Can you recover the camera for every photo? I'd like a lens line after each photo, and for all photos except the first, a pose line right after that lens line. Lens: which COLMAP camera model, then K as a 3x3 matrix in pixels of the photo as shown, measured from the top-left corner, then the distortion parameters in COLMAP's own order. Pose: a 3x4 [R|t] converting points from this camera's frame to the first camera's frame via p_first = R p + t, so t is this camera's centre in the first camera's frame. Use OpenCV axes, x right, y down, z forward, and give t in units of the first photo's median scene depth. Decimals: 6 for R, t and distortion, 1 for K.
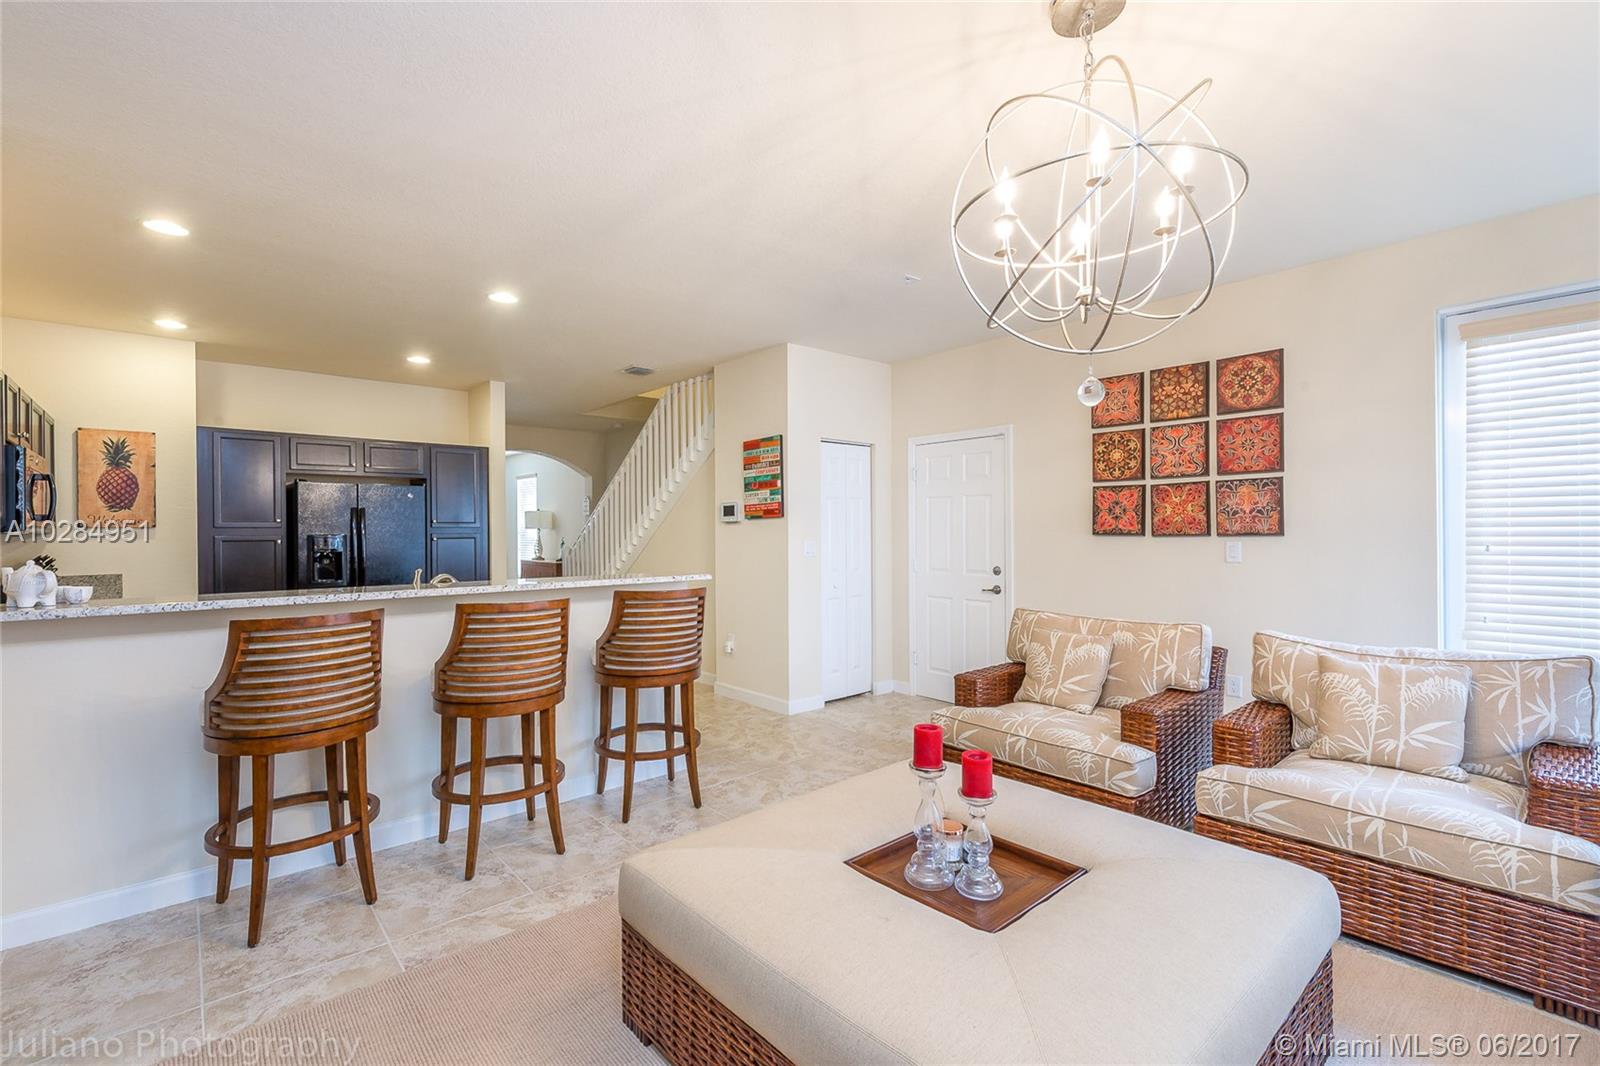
lens RADIAL K [[690.5, 0, 782.8], [0, 690.5, 534.8], [0, 0, 1]] dist [-0.000077, -0.000014]
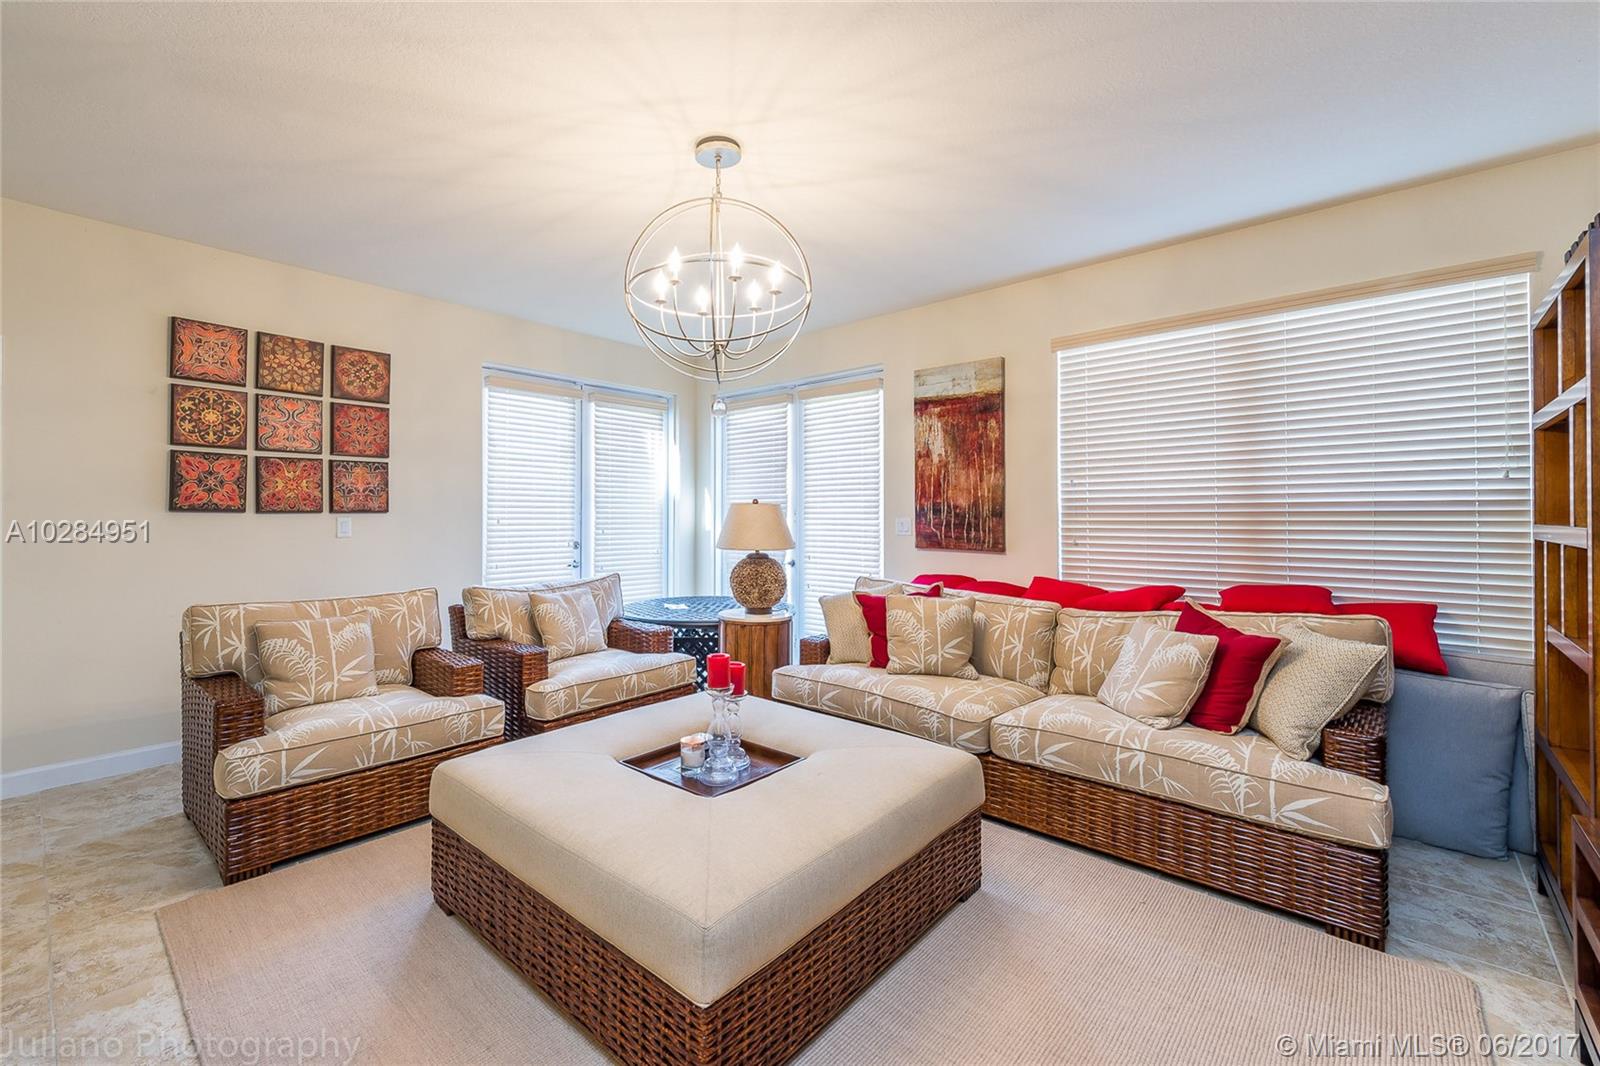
lens RADIAL K [[661.5, 0, 765.2], [0, 661.5, 509.1], [0, 0, 1]] dist [0.001915, 0.000043]
pose [[-0.116884, 0.018170, 0.992979, -0.420447], [0.003120, 0.999834, -0.017928, 0.015478], [-0.993141, 0.001002, -0.116921, 0.443446]]
